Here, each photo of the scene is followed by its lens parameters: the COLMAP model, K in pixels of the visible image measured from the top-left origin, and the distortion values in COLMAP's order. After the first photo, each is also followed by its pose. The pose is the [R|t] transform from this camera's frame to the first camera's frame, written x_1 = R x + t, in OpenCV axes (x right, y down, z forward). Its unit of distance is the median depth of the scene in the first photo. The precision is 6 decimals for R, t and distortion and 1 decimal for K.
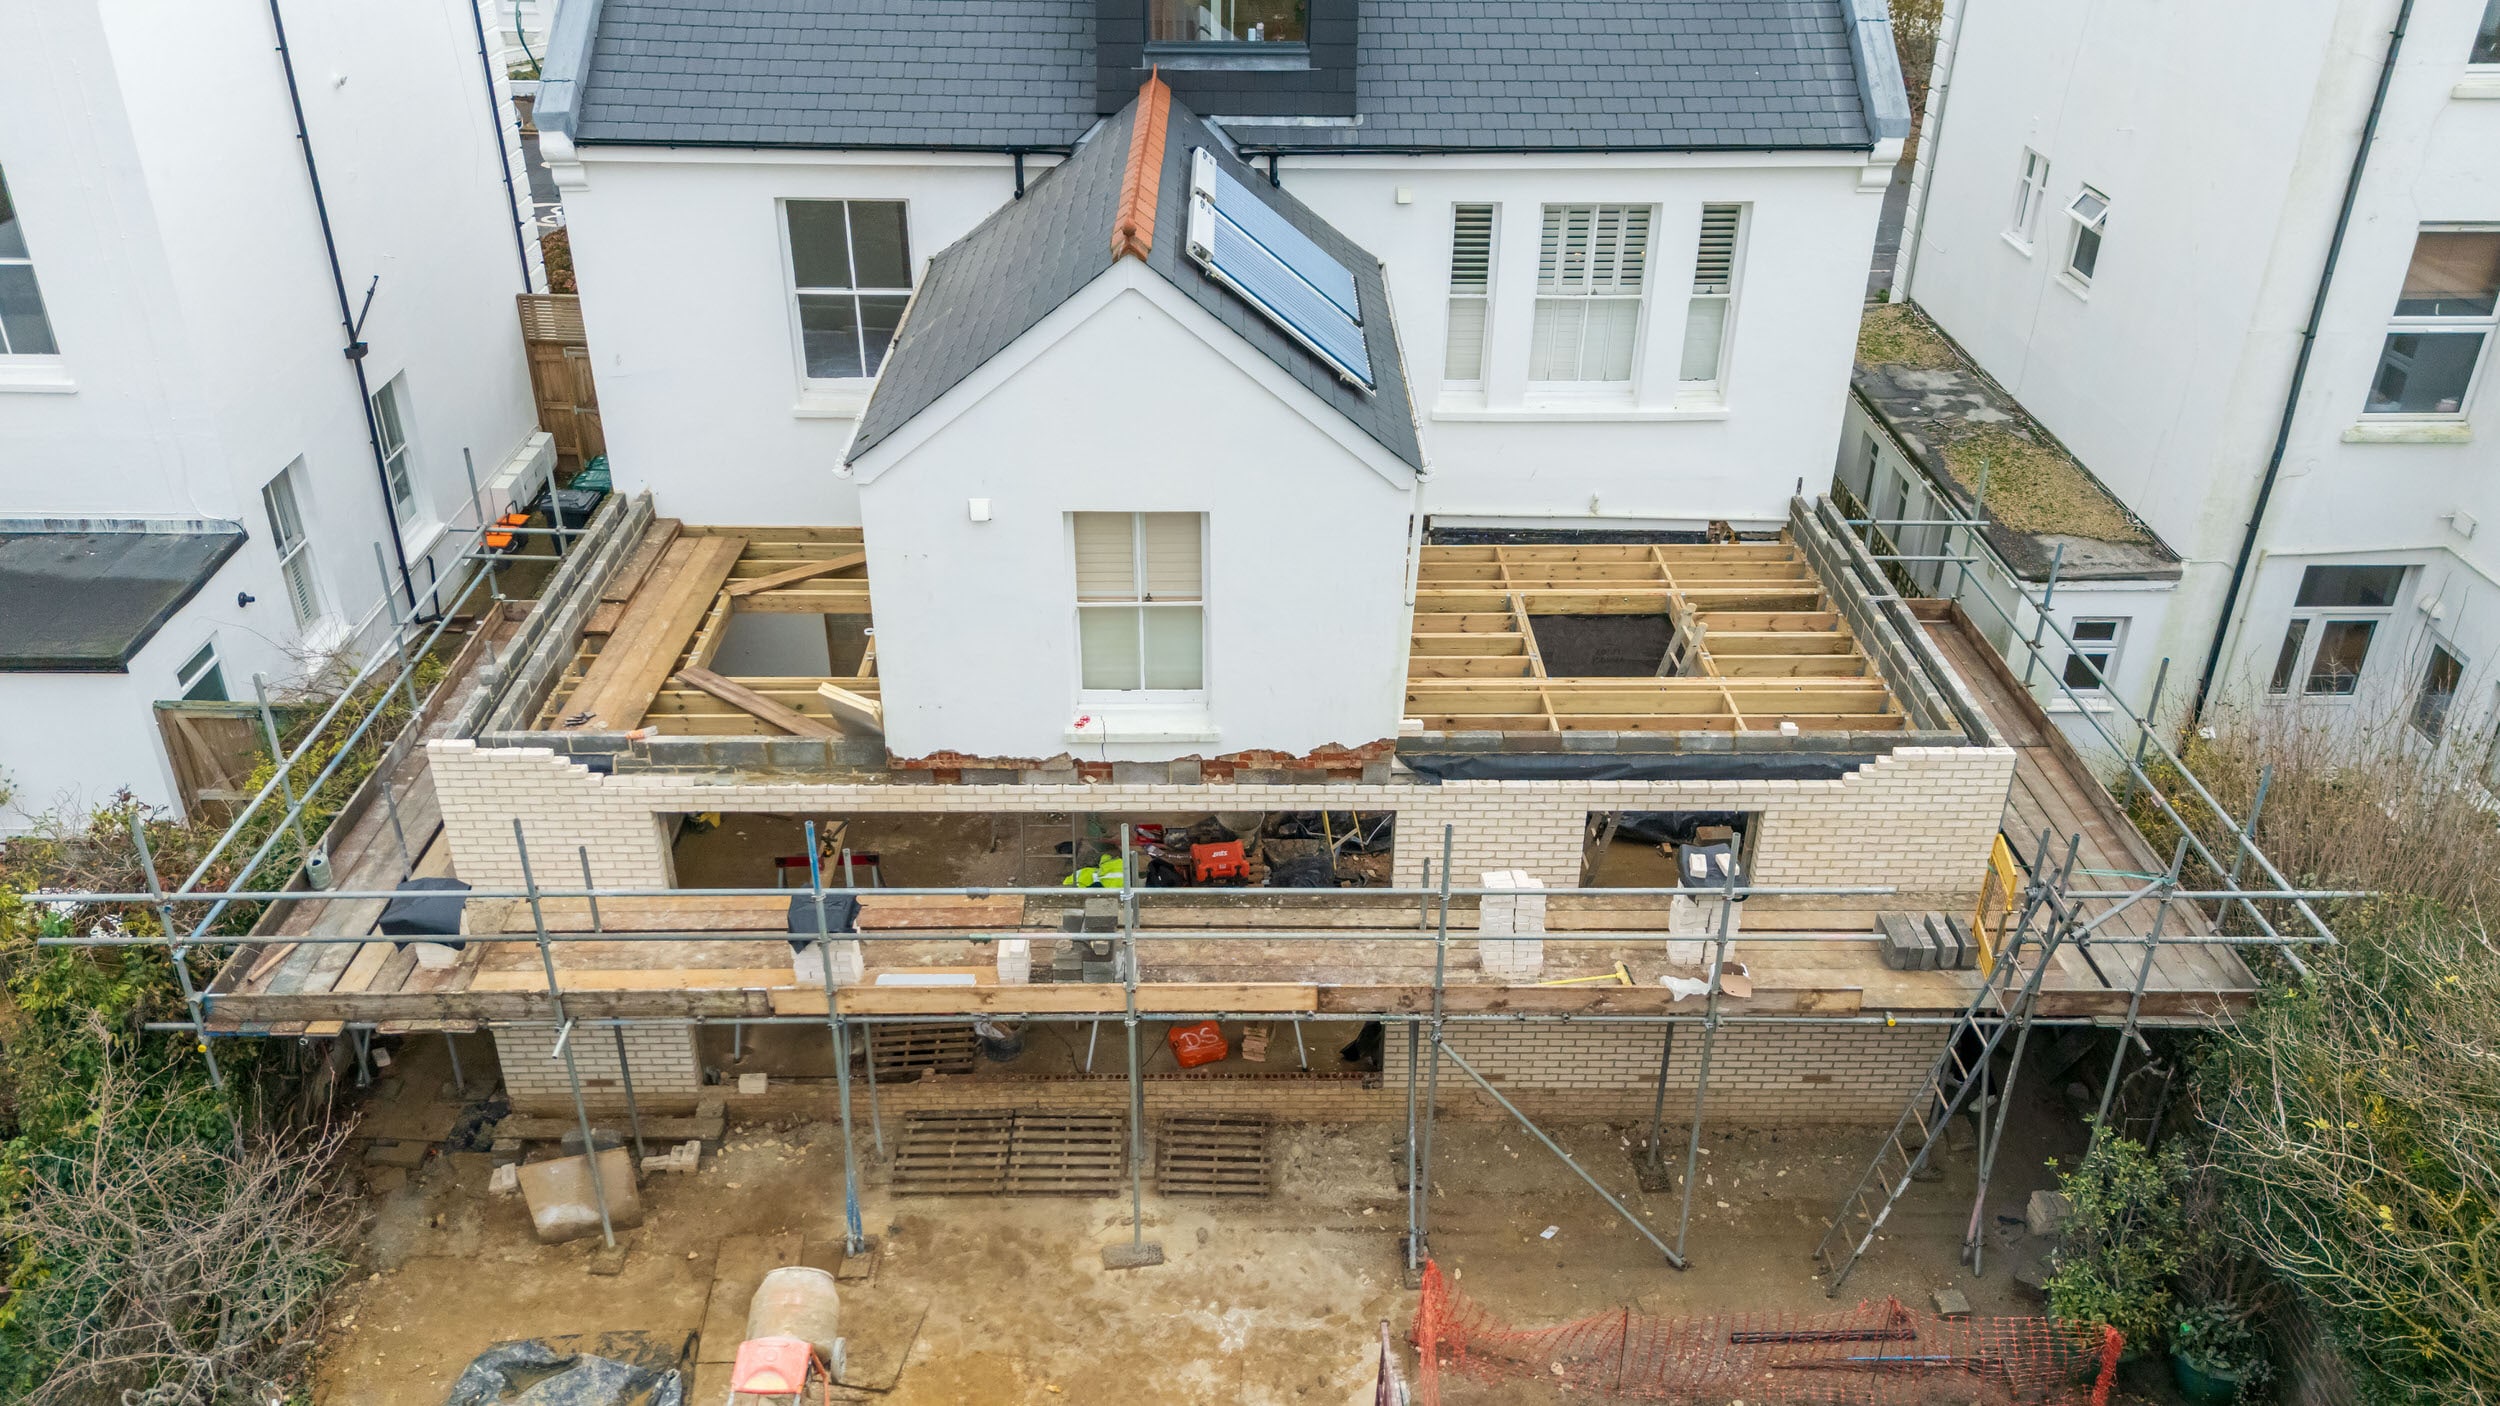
lens RADIAL K [[1839.9, 0, 1239.1], [0, 1839.9, 720.2], [0, 0, 1]] dist [0.063123, -0.059114]
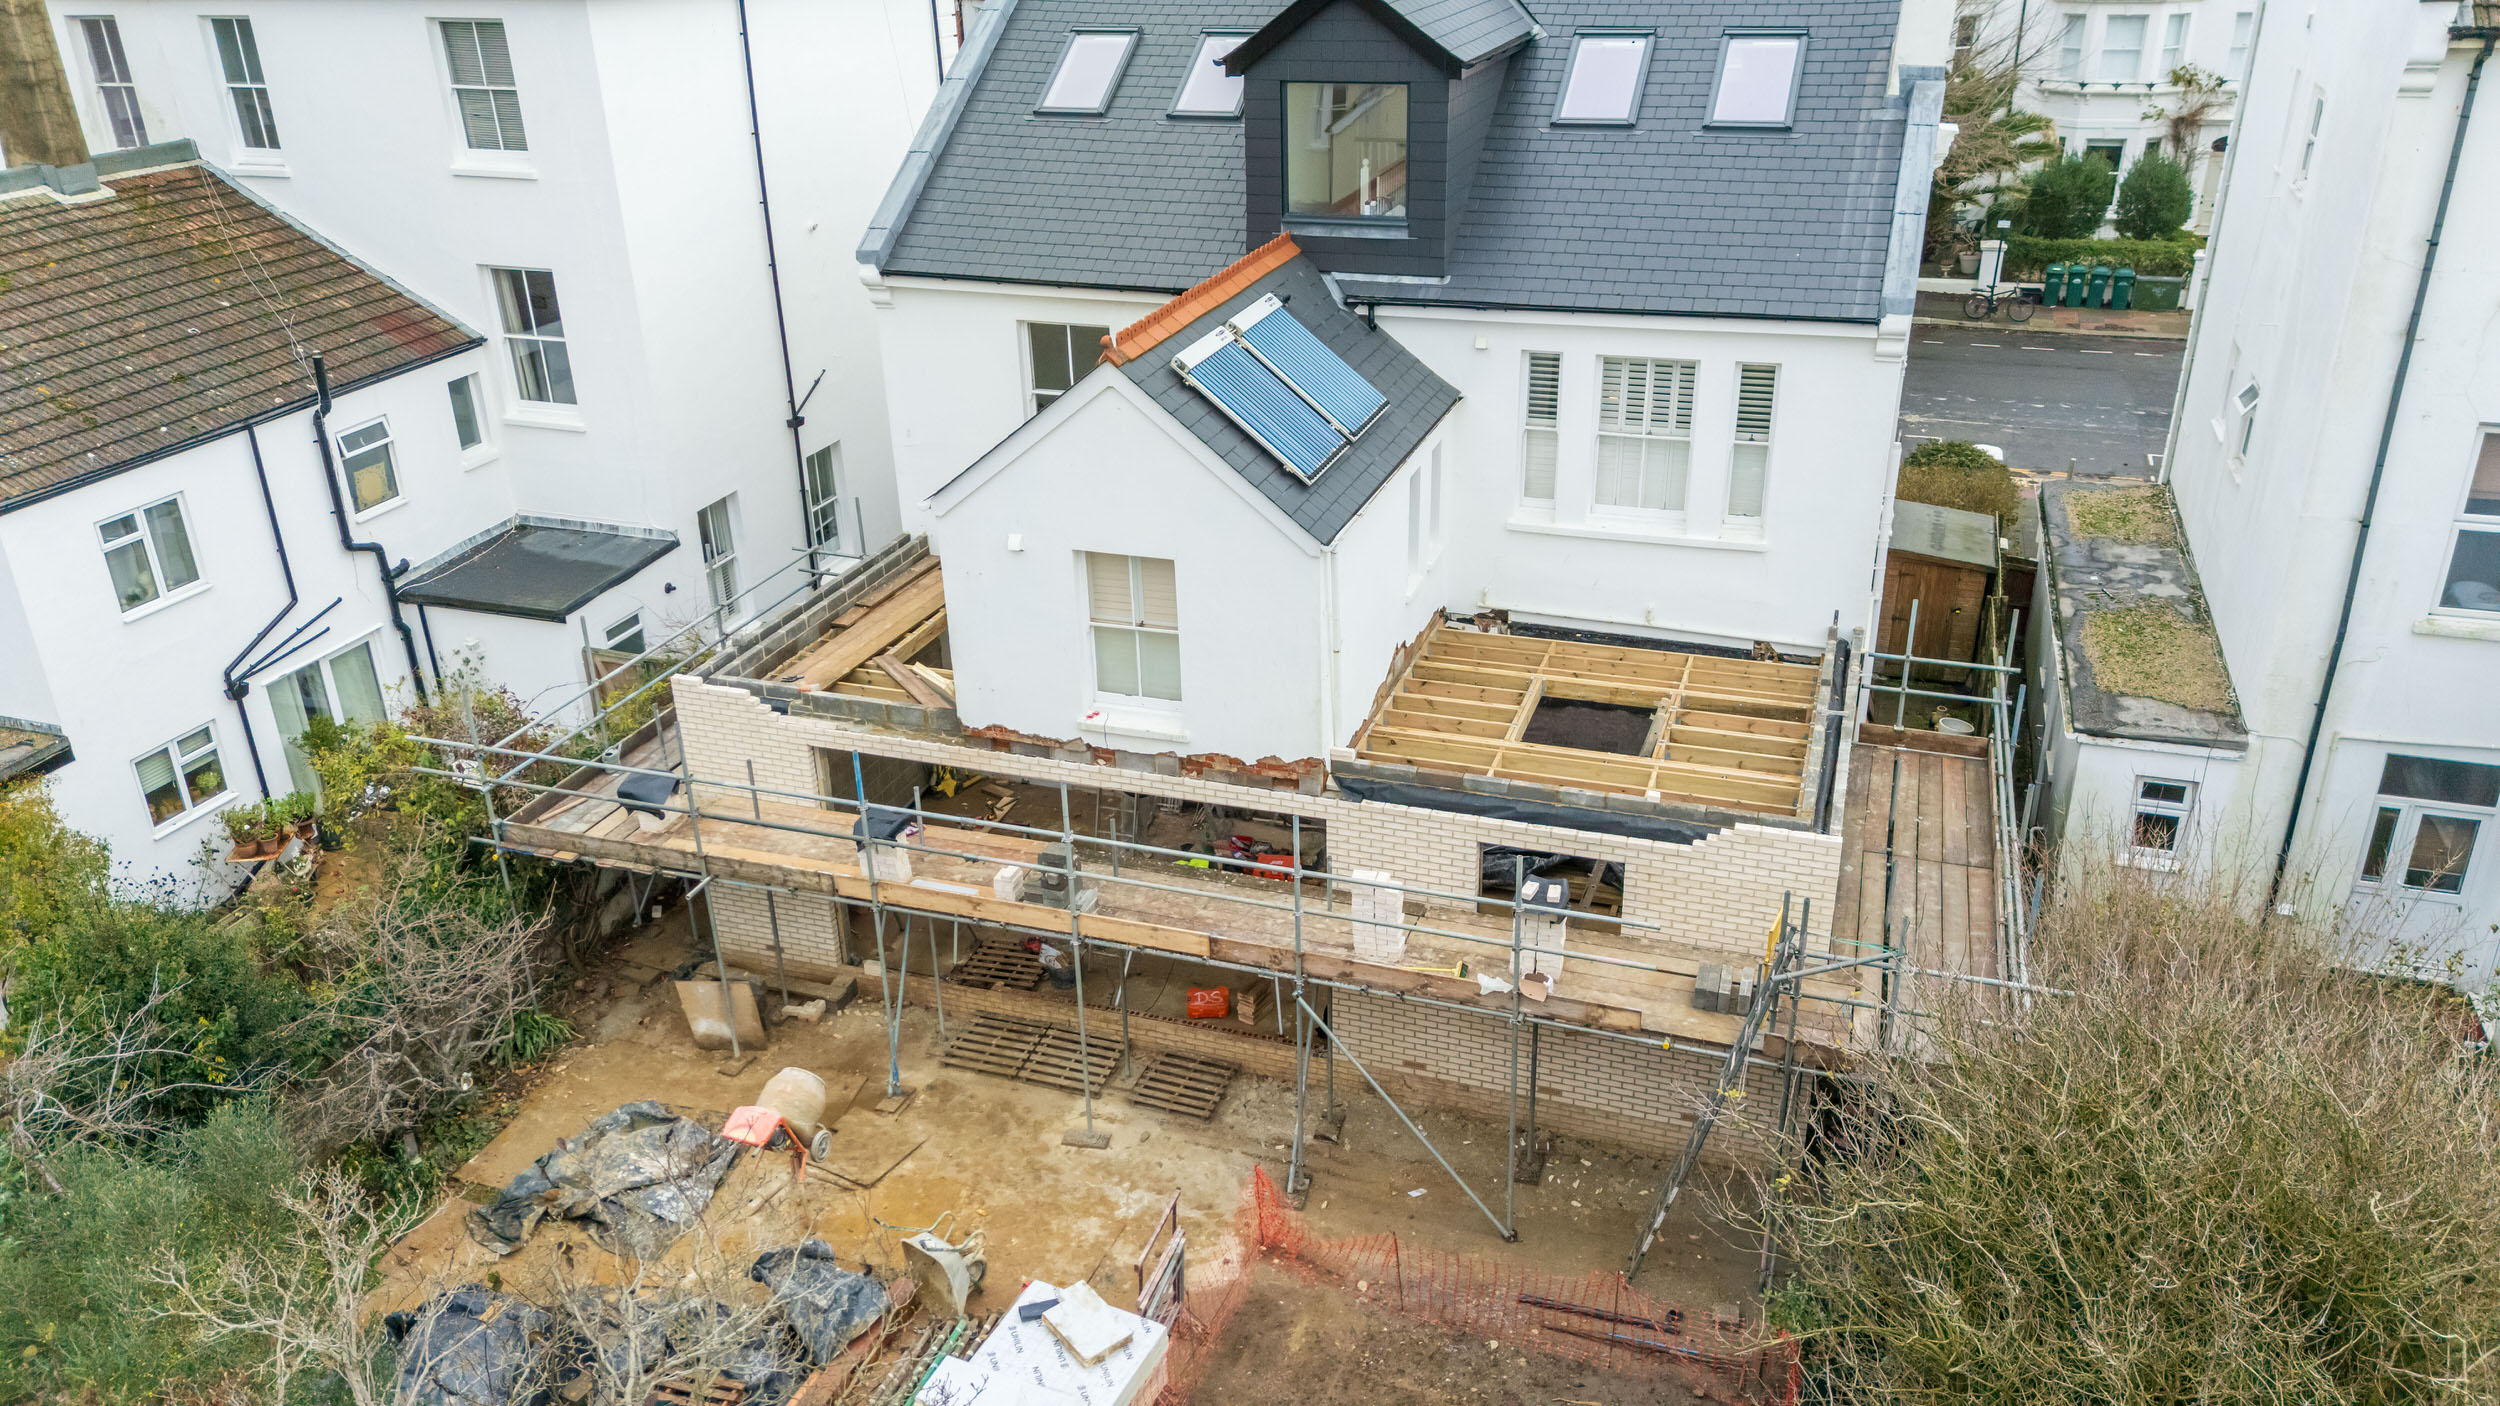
lens RADIAL K [[1839.9, 0, 1252.7], [0, 1839.9, 702.8], [0, 0, 1]] dist [0.063123, -0.059114]
pose [[0.939966, 0.116406, -0.320800, 0.366876], [-0.142477, 0.988041, -0.058947, 0.043959], [0.310102, 0.101115, 0.945311, -0.173631]]
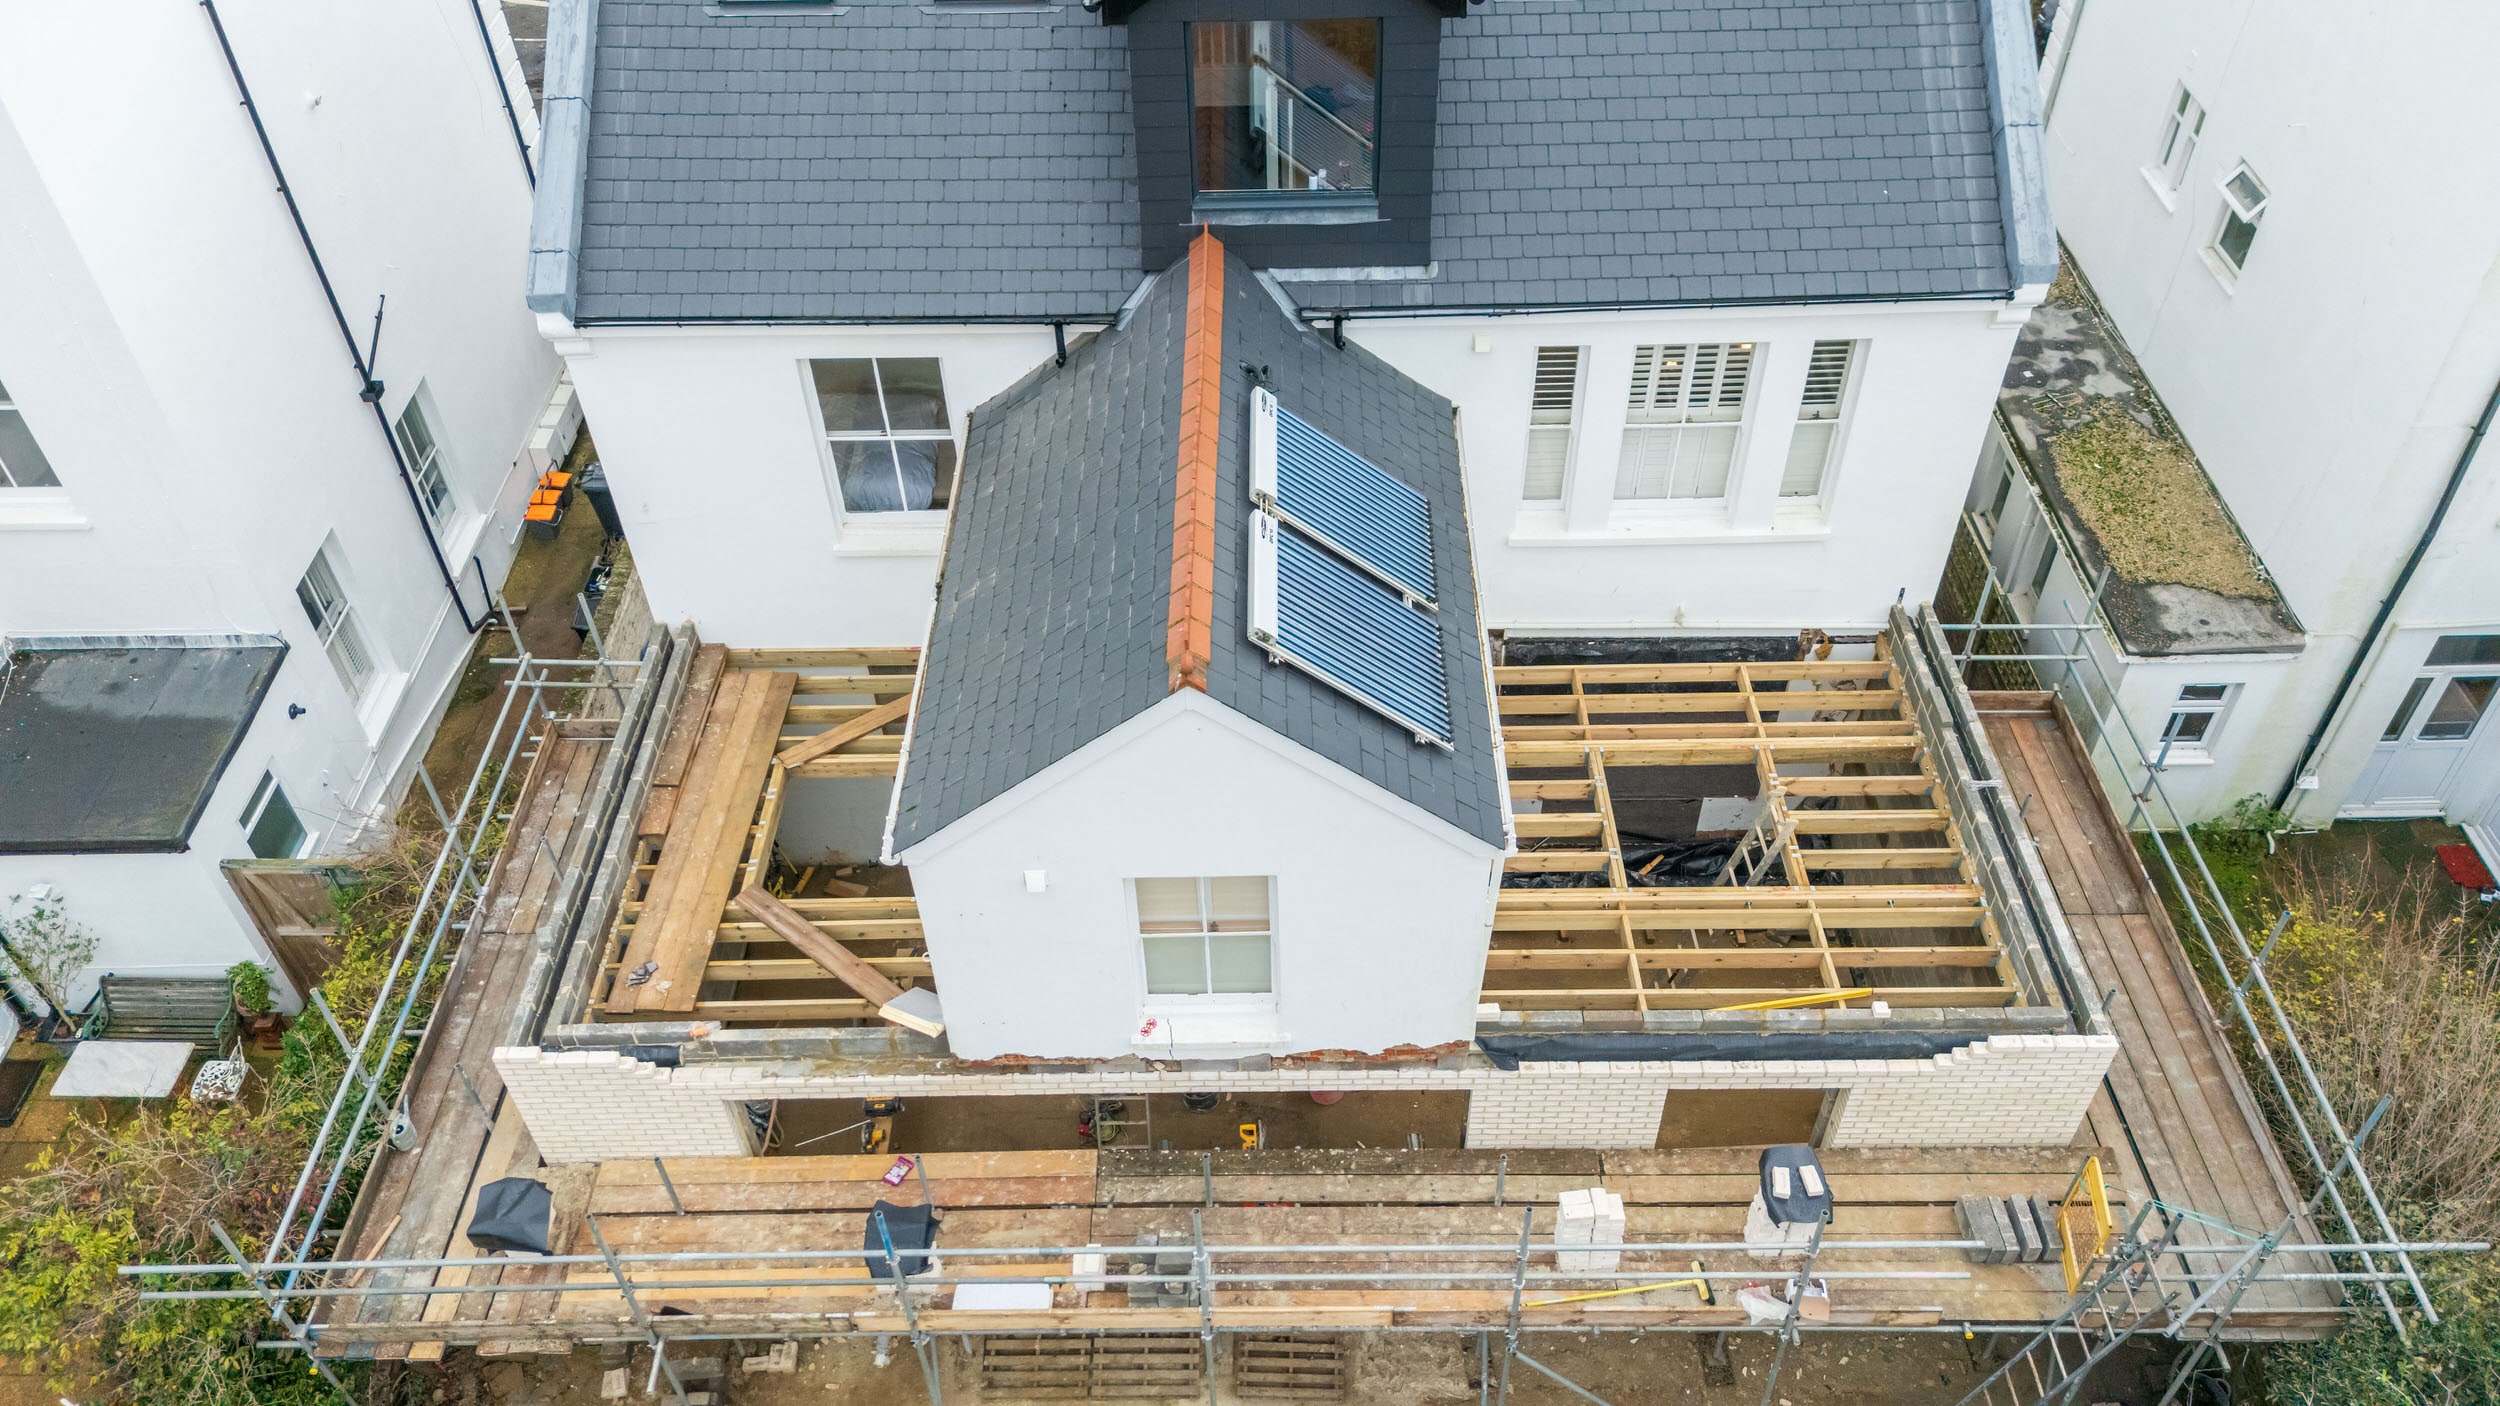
lens RADIAL K [[1839.9, 0, 1255.5], [0, 1839.9, 705.9], [0, 0, 1]] dist [0.063123, -0.059114]
pose [[0.999478, -0.011792, -0.030071, 0.003081], [0.018735, 0.970011, 0.242340, -0.334326], [0.026311, -0.242776, 0.969725, 0.071962]]
